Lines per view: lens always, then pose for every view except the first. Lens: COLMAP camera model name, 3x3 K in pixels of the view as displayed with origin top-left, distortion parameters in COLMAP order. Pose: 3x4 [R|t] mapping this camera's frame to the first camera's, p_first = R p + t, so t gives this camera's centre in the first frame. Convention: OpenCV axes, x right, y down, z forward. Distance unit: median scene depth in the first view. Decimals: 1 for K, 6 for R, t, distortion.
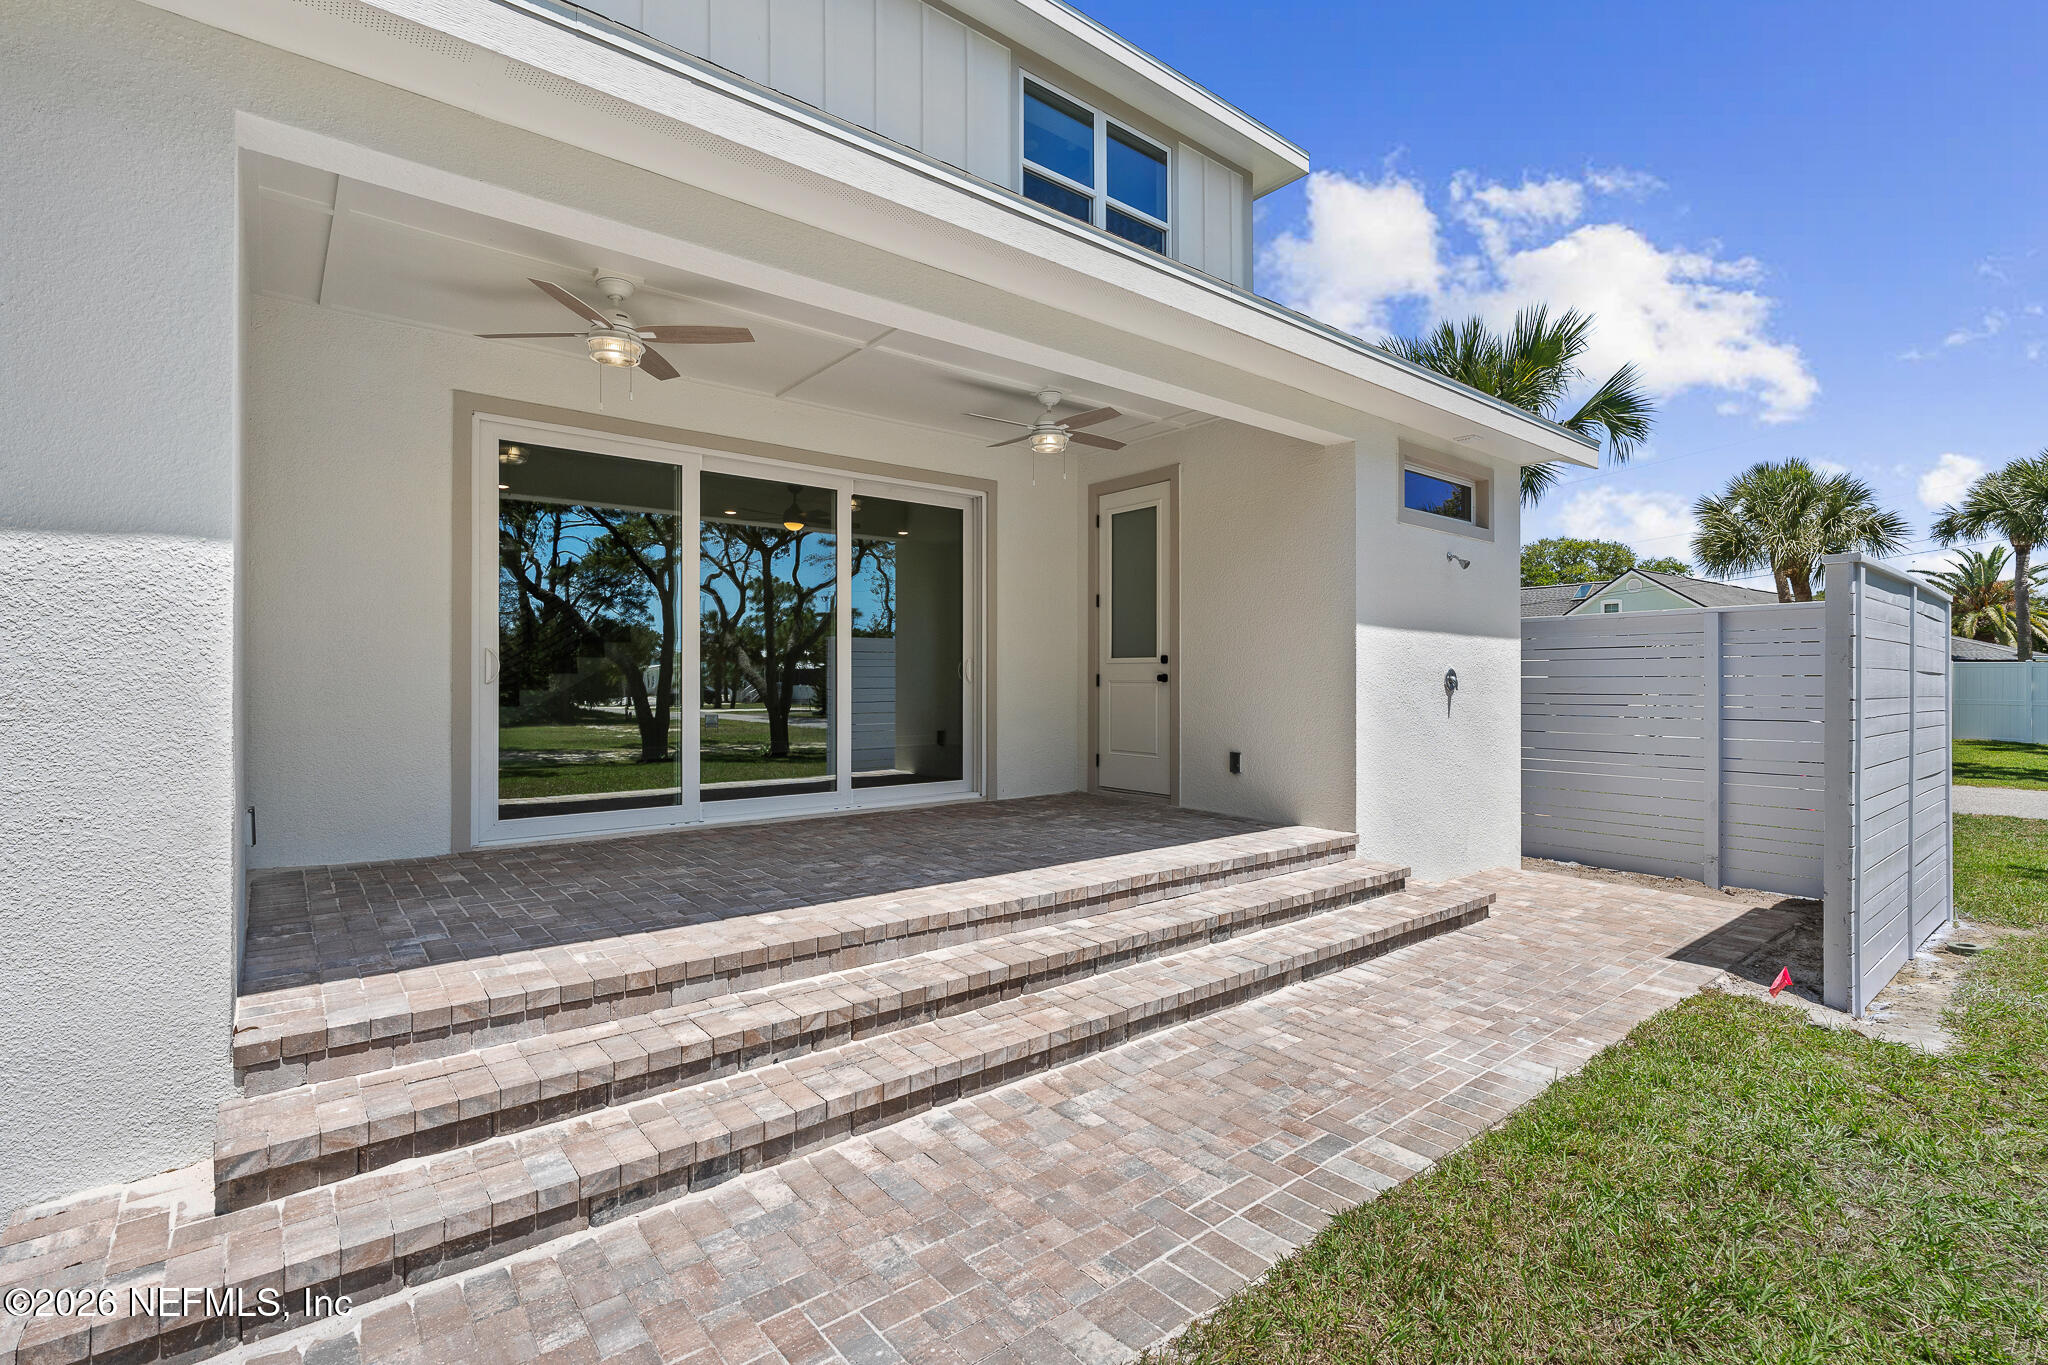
lens RADIAL K [[919.3, 0, 1023.7], [0, 919.3, 677.1], [0, 0, 1]] dist [-0.008320, 0.004058]
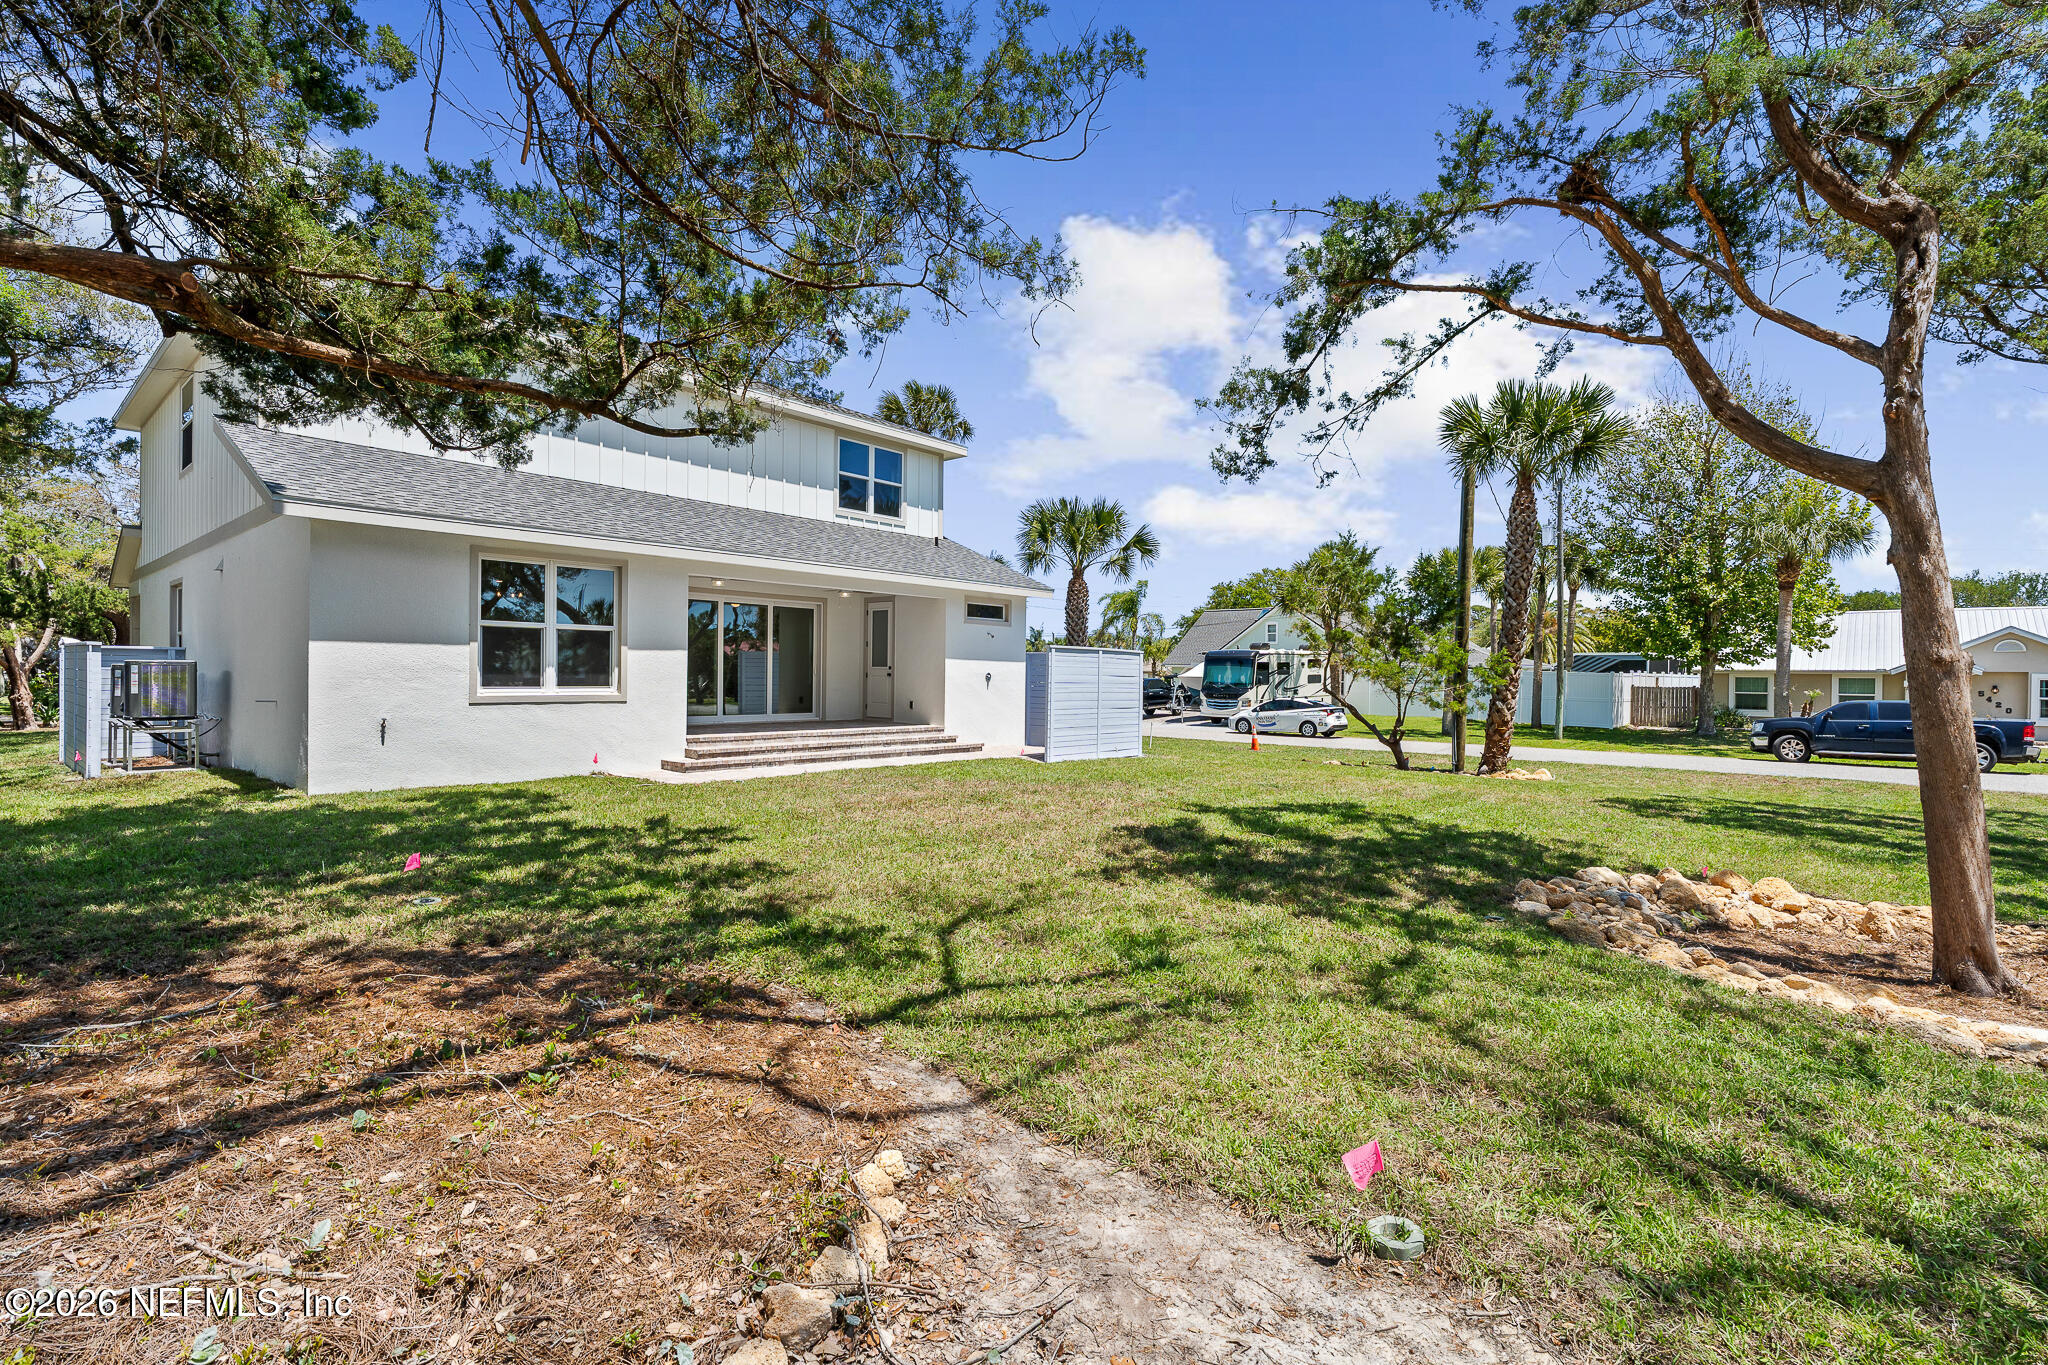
lens RADIAL K [[919.3, 0, 1023.7], [0, 919.3, 677.1], [0, 0, 1]] dist [-0.008320, 0.004058]
pose [[0.981875, 0.009684, 0.189285, 0.046494], [-0.010614, 0.999936, 0.003900, -0.010950], [-0.189235, -0.005838, 0.981915, -2.808359]]
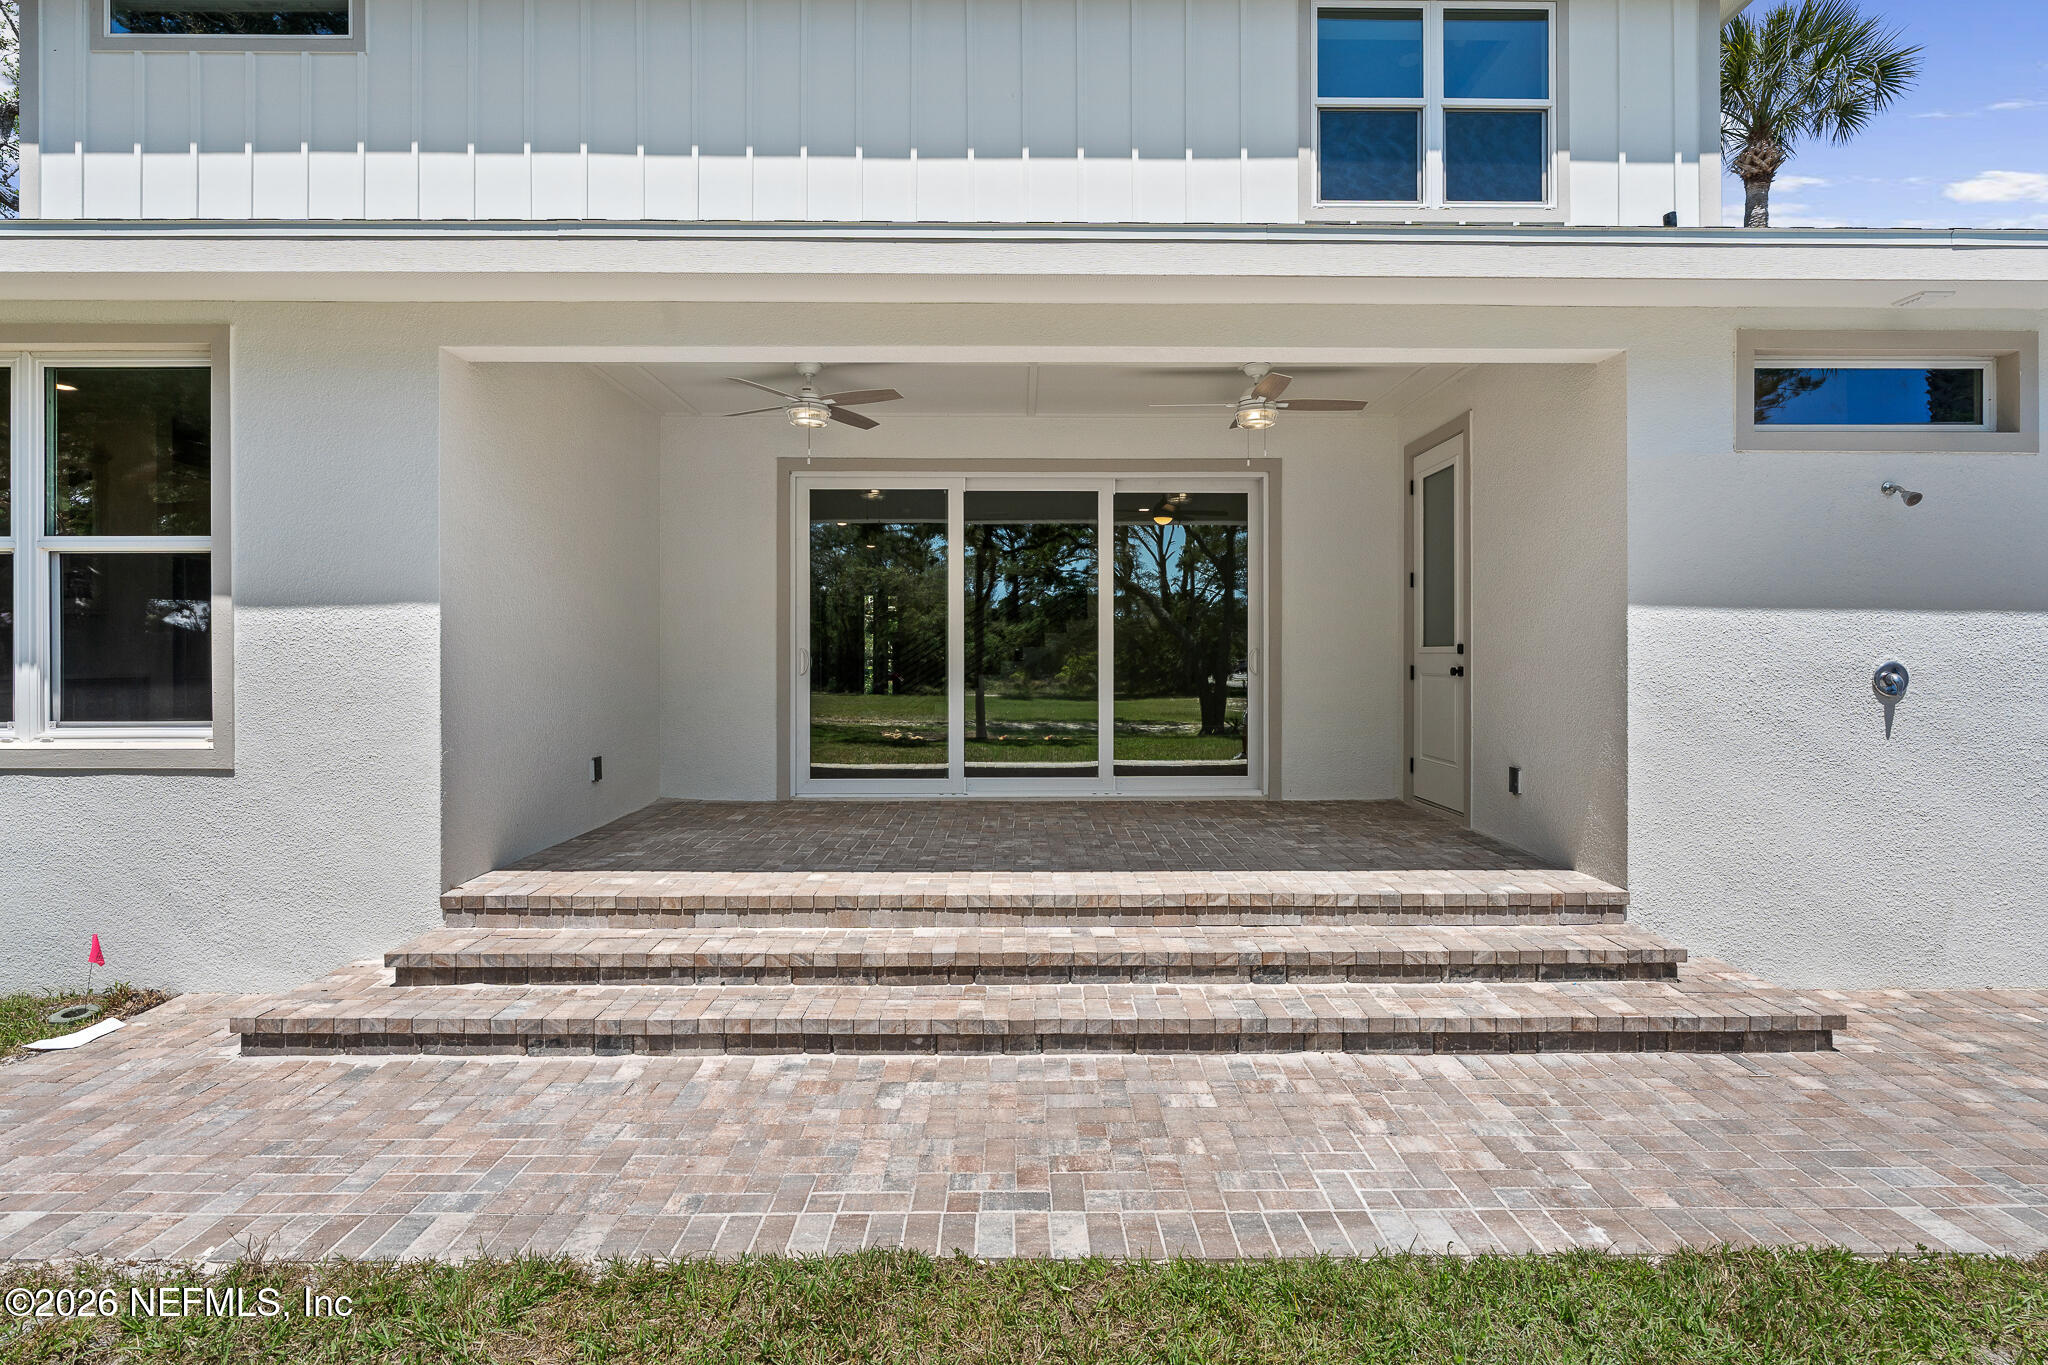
lens RADIAL K [[923.1, 0, 1028.9], [0, 923.1, 658.2], [0, 0, 1]] dist [-0.004767, 0.000109]
pose [[0.787236, -0.001078, -0.616650, 0.589607], [0.003041, 0.999993, 0.002134, -0.022656], [0.616644, -0.003555, 0.787234, 0.180322]]
